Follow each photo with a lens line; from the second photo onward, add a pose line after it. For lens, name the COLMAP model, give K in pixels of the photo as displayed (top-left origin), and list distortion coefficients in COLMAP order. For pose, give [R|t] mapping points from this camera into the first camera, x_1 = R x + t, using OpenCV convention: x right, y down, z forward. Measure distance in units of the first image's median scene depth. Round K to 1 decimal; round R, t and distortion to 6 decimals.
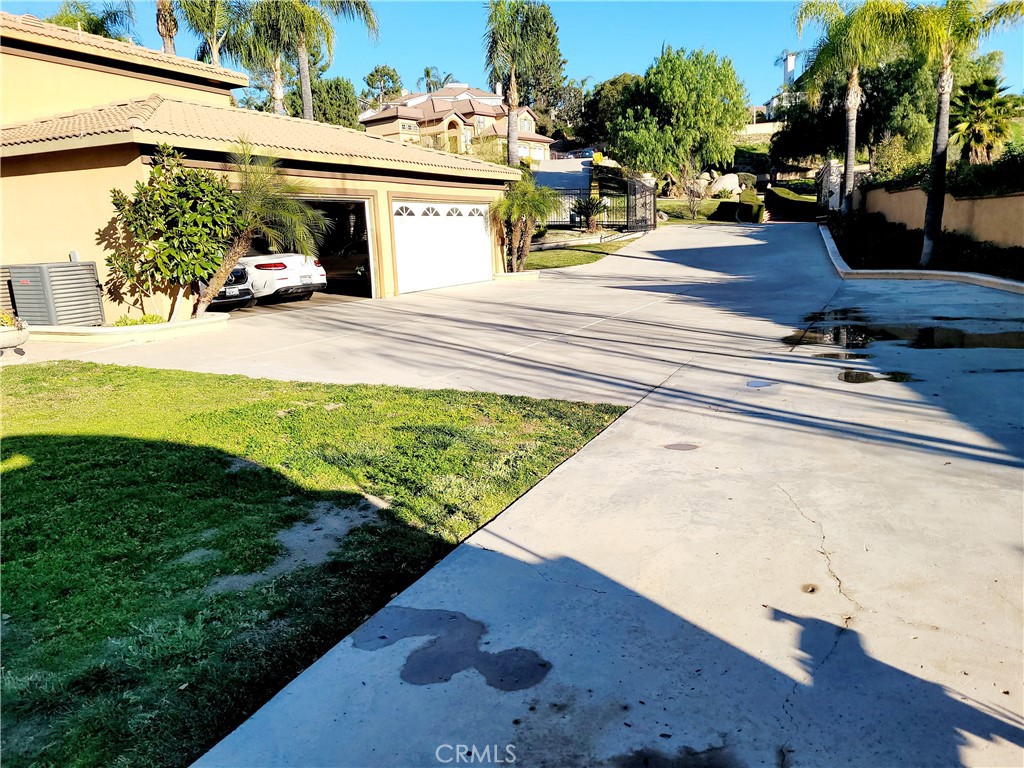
lens RADIAL K [[764.7, 0, 514.7], [0, 764.7, 387.9], [0, 0, 1]] dist [0.035932, -0.017669]
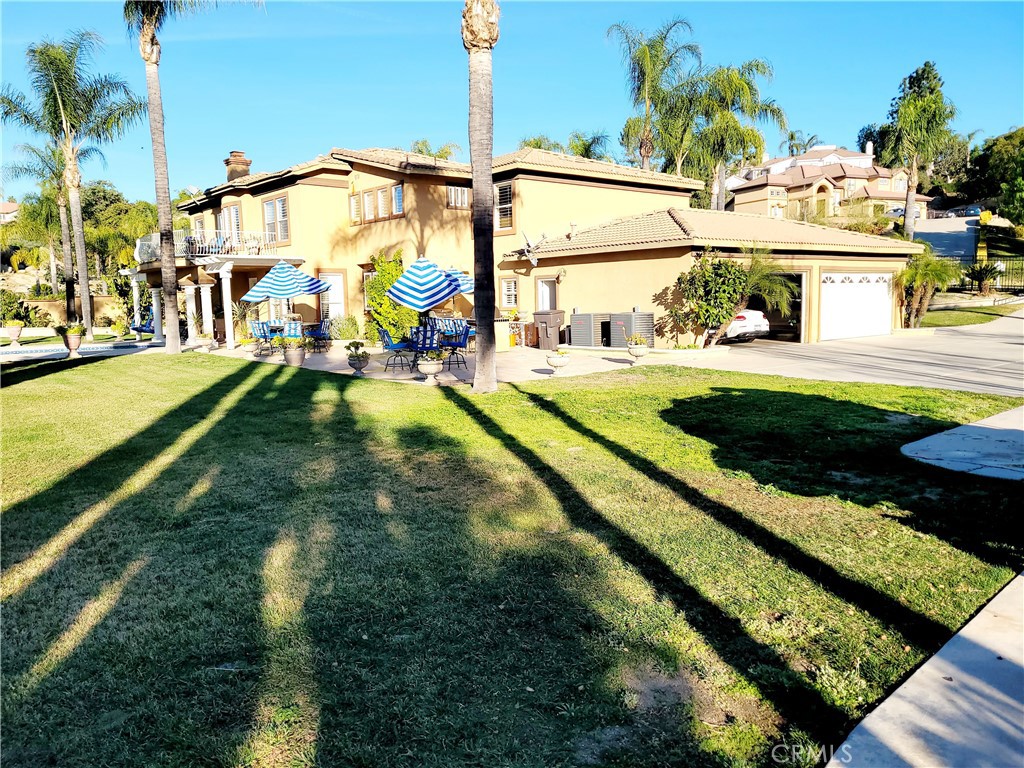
lens RADIAL K [[764.7, 0, 505.2], [0, 764.7, 381.7], [0, 0, 1]] dist [0.035932, -0.017669]
pose [[0.907198, 0.064882, -0.415670, -0.065195], [-0.097125, 0.993646, -0.056875, 0.058018], [0.409339, 0.091969, 0.907735, -0.326600]]
